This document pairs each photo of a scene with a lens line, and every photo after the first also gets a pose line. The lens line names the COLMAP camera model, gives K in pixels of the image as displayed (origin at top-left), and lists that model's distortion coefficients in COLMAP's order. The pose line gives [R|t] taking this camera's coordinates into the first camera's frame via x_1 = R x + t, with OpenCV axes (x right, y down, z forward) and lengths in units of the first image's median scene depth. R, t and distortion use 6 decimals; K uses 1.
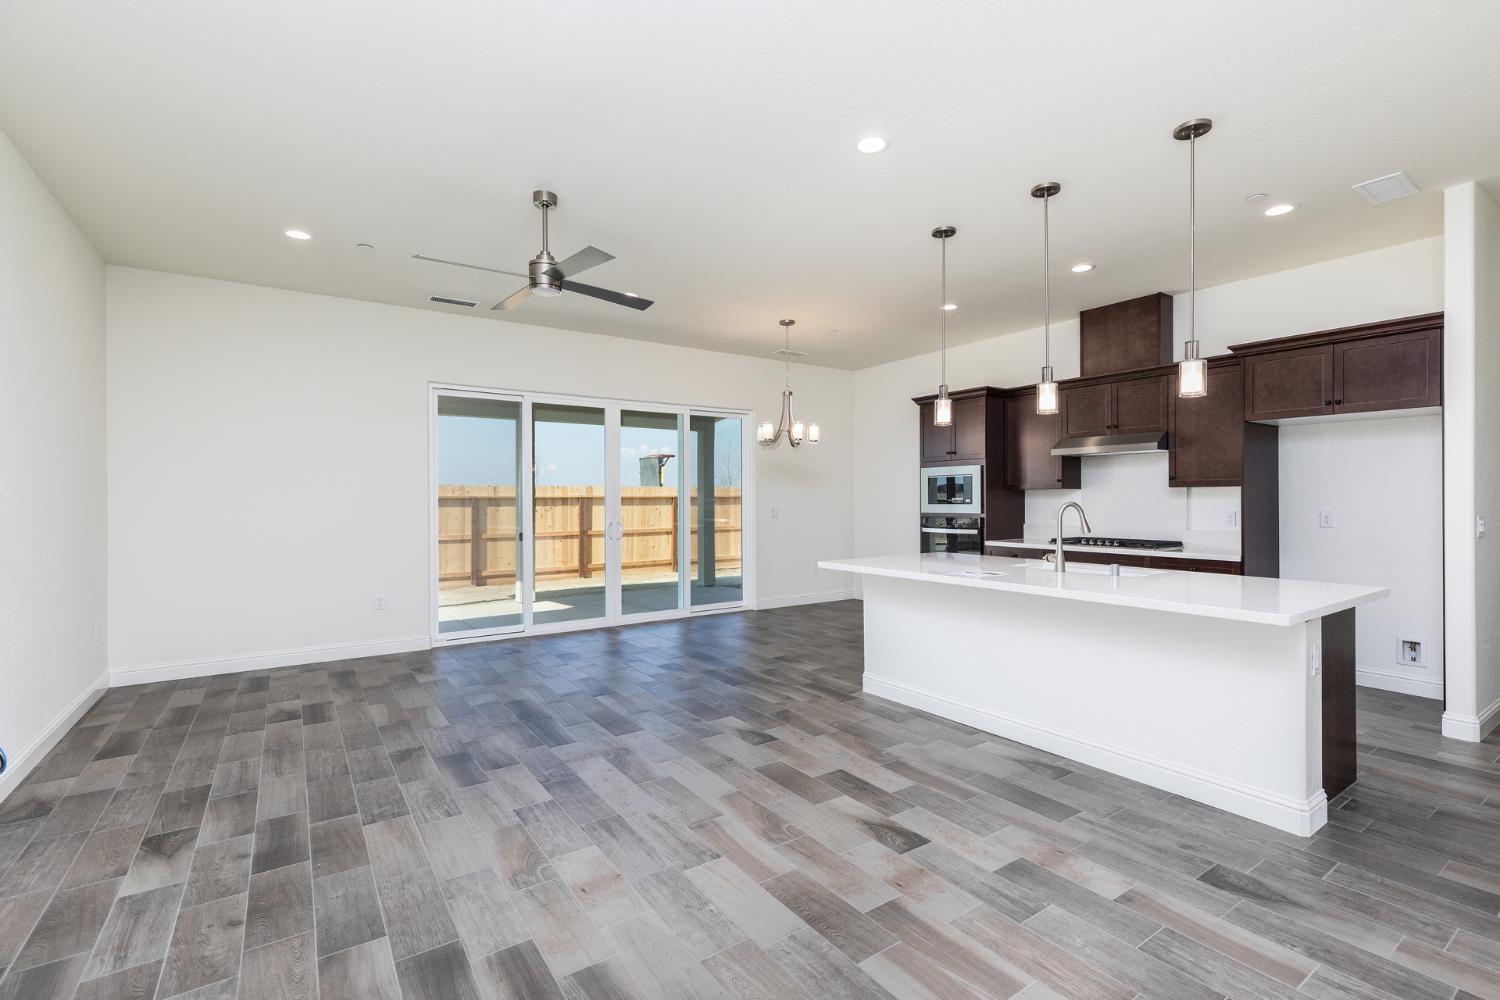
lens RADIAL K [[680.3, 0, 757.4], [0, 680.3, 500.6], [0, 0, 1]] dist [0.005743, 0.000449]
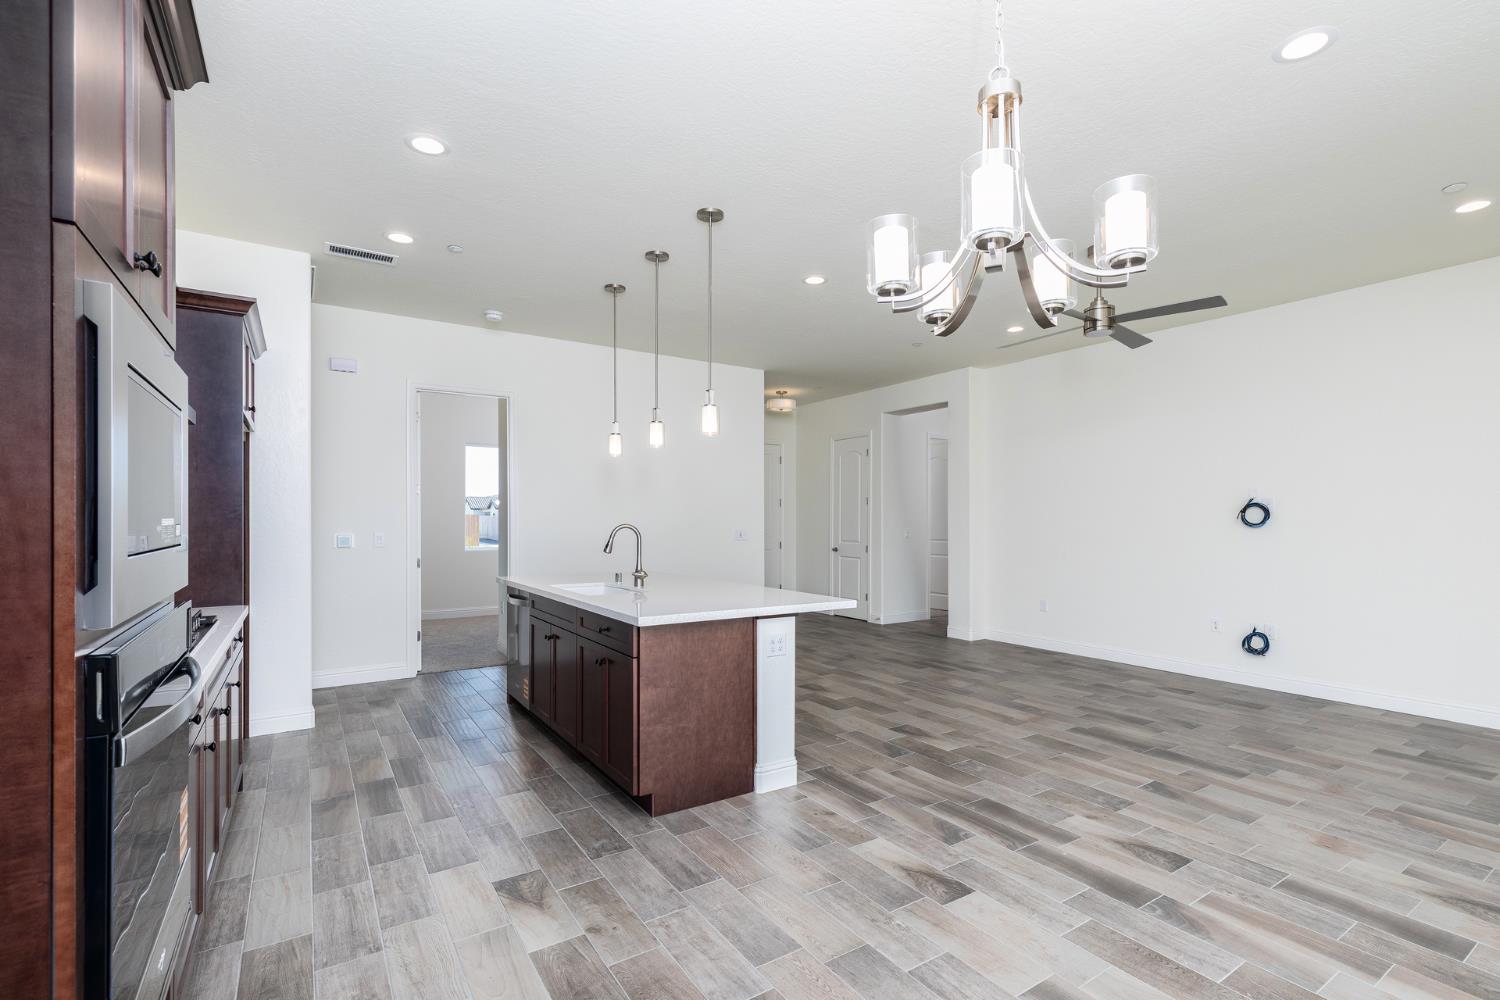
lens RADIAL K [[690.3, 0, 766.5], [0, 690.3, 522.0], [0, 0, 1]] dist [0.001823, -0.000529]
pose [[-0.999855, 0.005081, 0.016238, 0.191990], [0.005138, 0.999981, 0.003470, -0.004917], [-0.016220, 0.003553, -0.999862, 1.916788]]
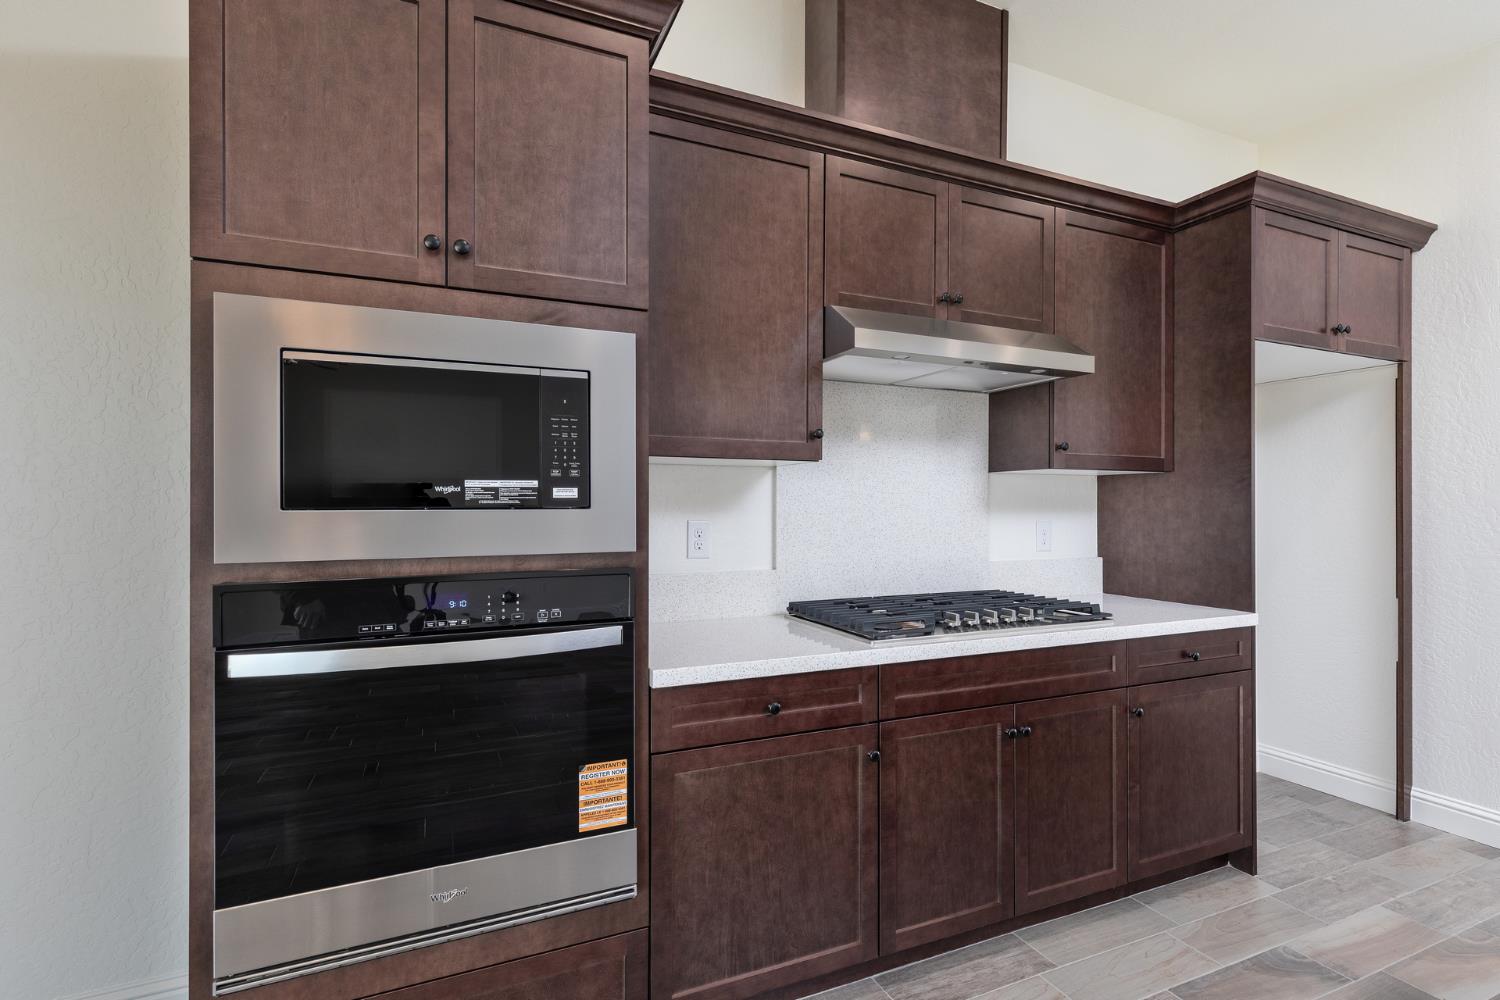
lens RADIAL K [[699.8, 0, 750.0], [0, 699.8, 500.0], [0, 0, 1]] dist [0.001003, 0.000089]
pose [[0.192866, 0.006325, 0.981205, 0.166981], [-0.001704, 0.999980, -0.006112, 0.005687], [-0.981224, -0.000493, 0.192872, 1.420879]]
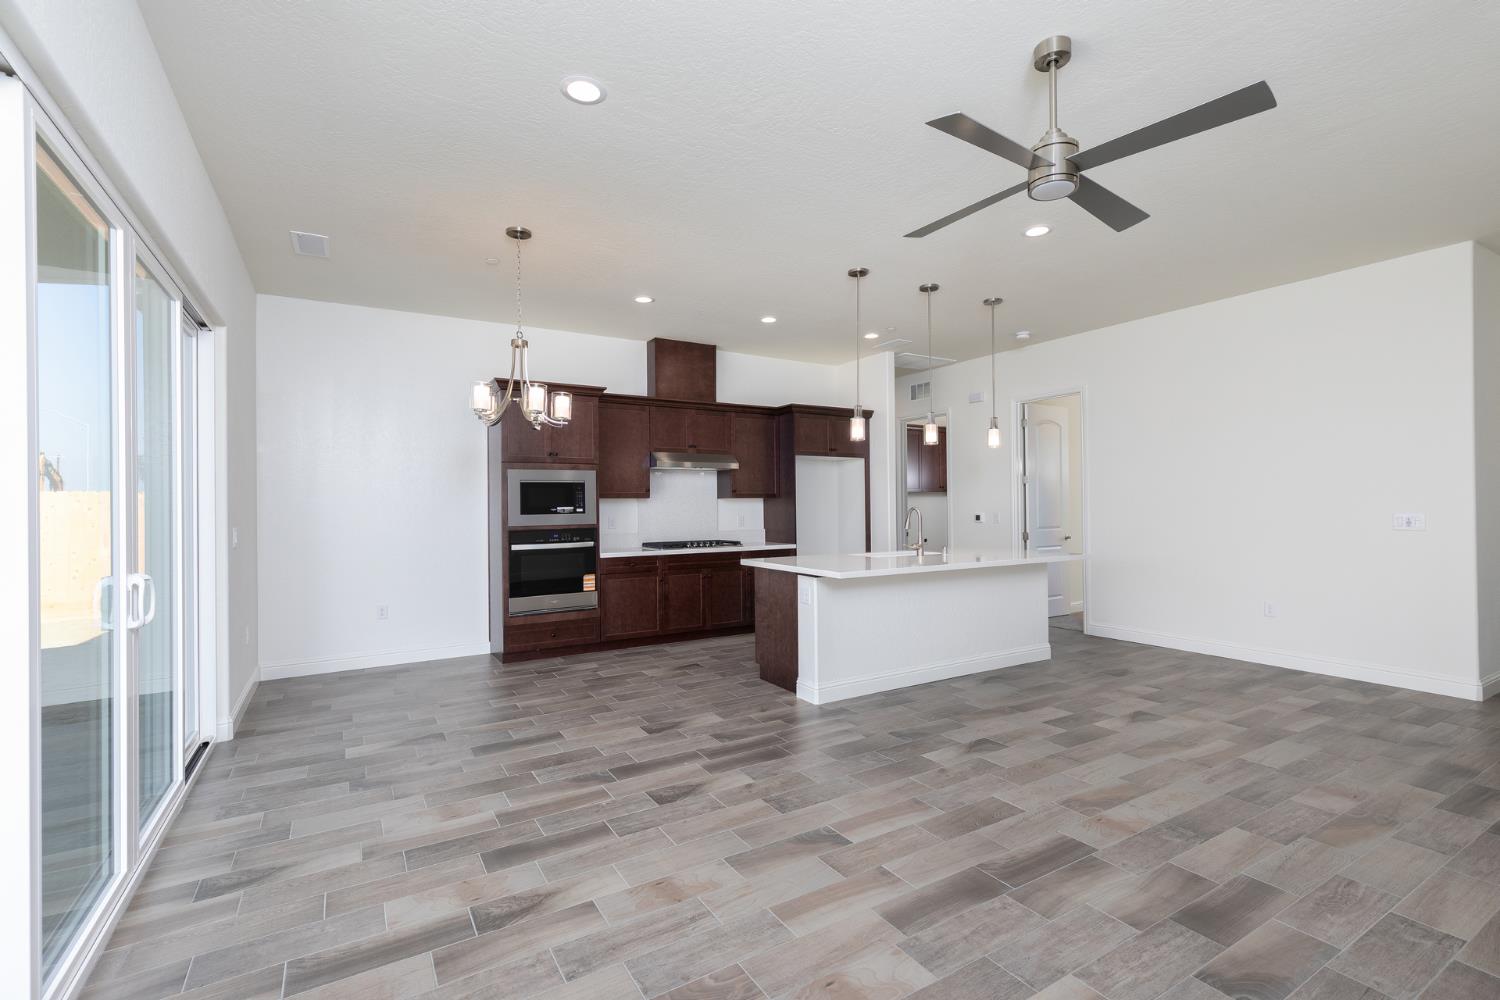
lens RADIAL K [[680.3, 0, 757.4], [0, 680.3, 500.6], [0, 0, 1]] dist [0.005743, 0.000449]
pose [[0.055972, 0.010361, 0.998379, -0.898571], [0.009667, 0.999894, -0.010919, -0.000170], [-0.998386, 0.010262, 0.055866, 1.130428]]
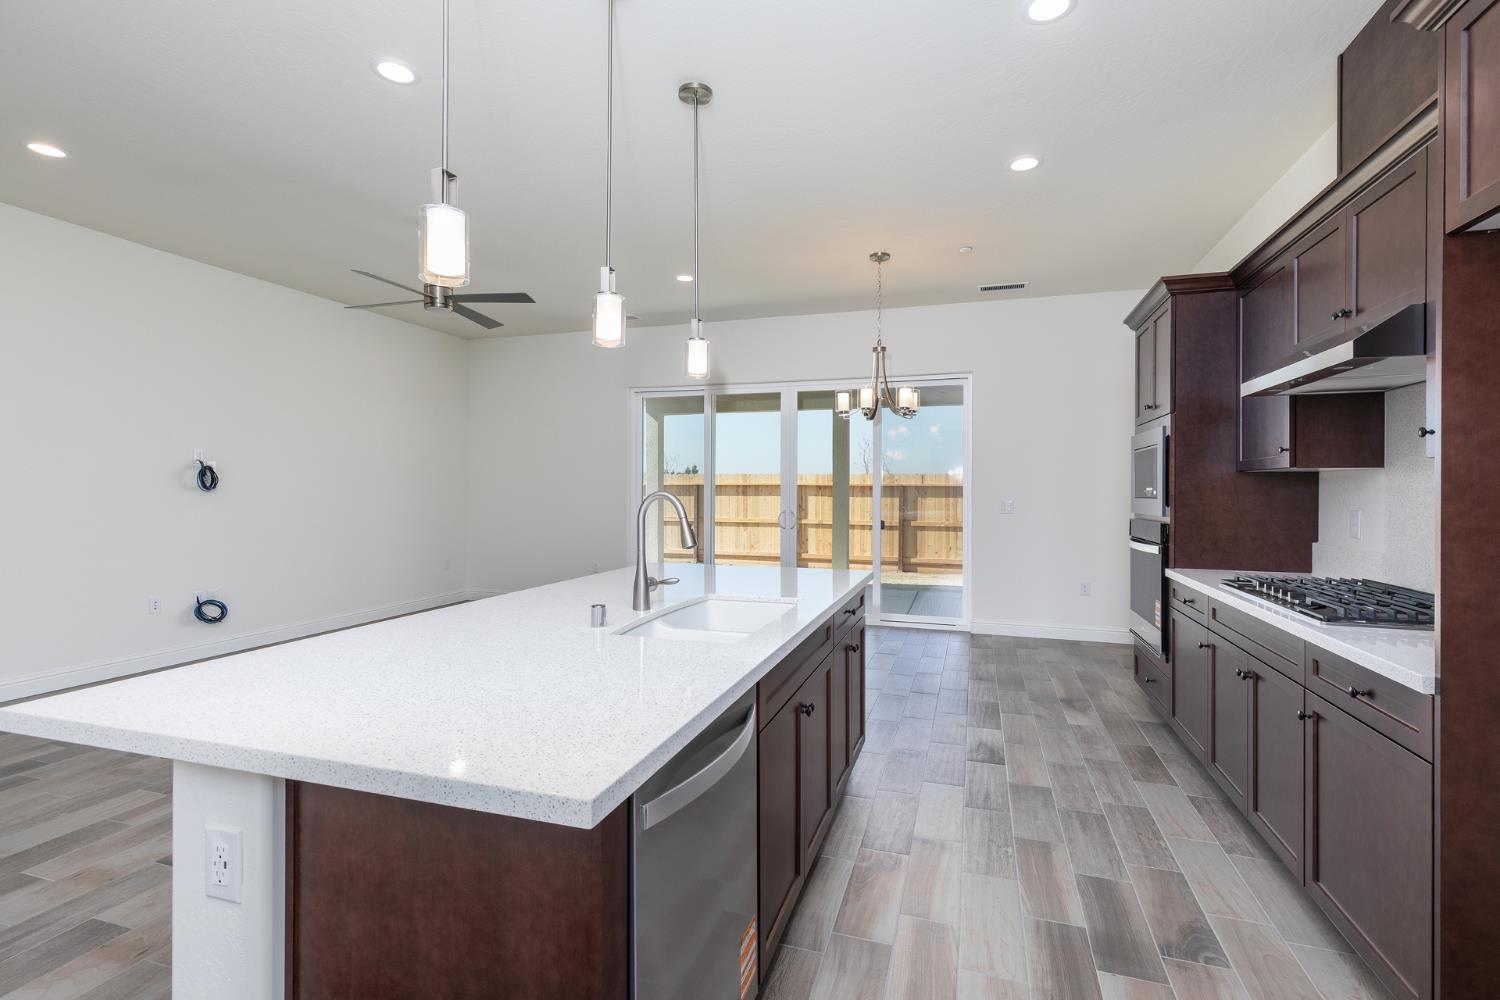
lens RADIAL K [[680.3, 0, 757.4], [0, 680.3, 500.6], [0, 0, 1]] dist [0.005743, 0.000449]
pose [[0.607936, 0.020618, -0.793718, 0.868988], [-0.007722, 0.999769, 0.020056, -0.003968], [0.793948, -0.006063, 0.607955, 0.648172]]
